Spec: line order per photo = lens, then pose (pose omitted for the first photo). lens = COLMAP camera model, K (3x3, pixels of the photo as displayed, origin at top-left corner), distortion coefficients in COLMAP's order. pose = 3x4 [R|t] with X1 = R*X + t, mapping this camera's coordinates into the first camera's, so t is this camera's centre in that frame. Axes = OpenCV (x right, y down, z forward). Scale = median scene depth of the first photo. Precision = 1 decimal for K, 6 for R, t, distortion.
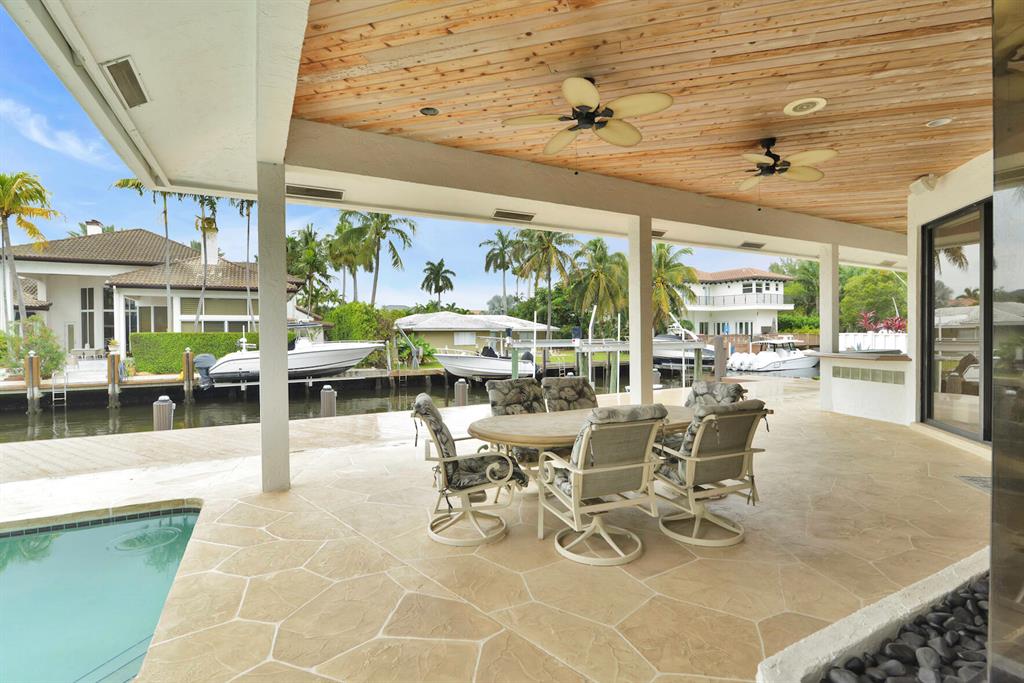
lens RADIAL K [[479.6, 0, 517.6], [0, 479.6, 337.7], [0, 0, 1]] dist [-0.010792, 0.000192]
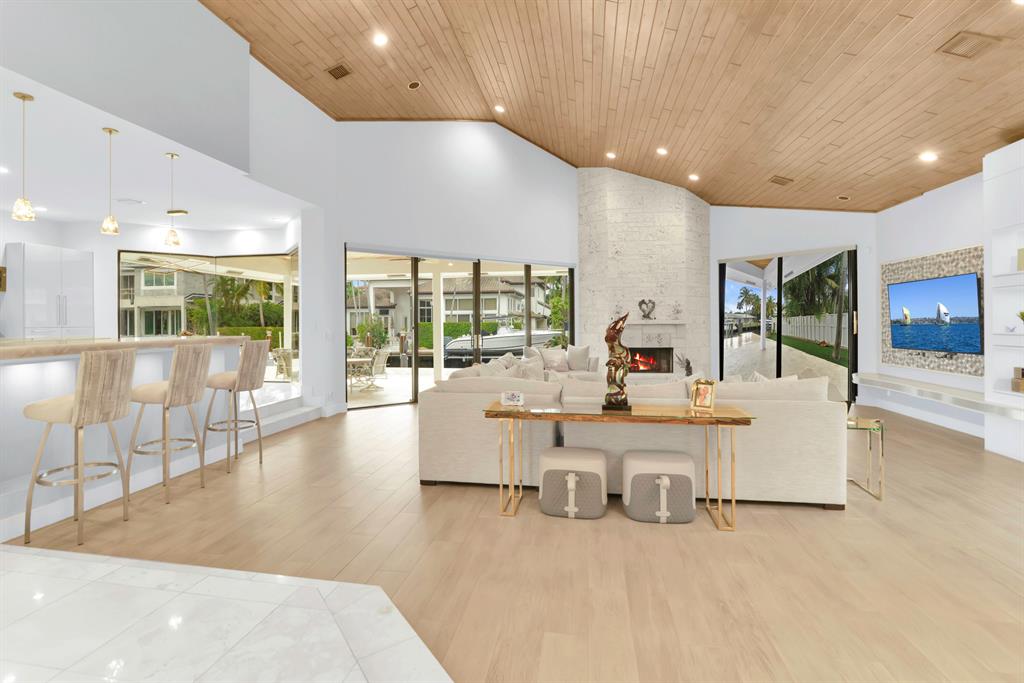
lens RADIAL K [[490.4, 0, 507.0], [0, 490.4, 323.0], [0, 0, 1]] dist [-0.003807, -0.000414]
pose [[0.786785, 0.002381, -0.617223, 0.397326], [-0.004196, 0.999990, -0.001491, -0.006989], [0.617213, 0.003763, 0.786787, -0.104867]]
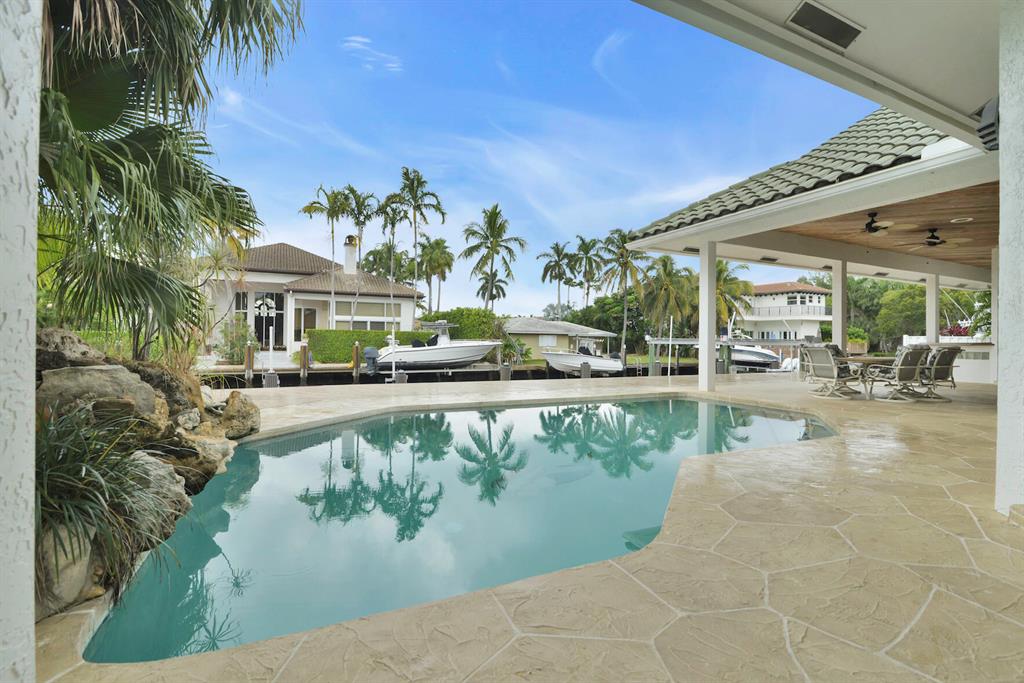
lens RADIAL K [[479.6, 0, 504.4], [0, 479.6, 344.2], [0, 0, 1]] dist [-0.010792, 0.000192]
pose [[0.999060, 0.018053, -0.039404, -0.219700], [-0.018196, 0.999829, -0.003283, 0.020473], [0.039338, 0.003997, 0.999218, -0.196742]]
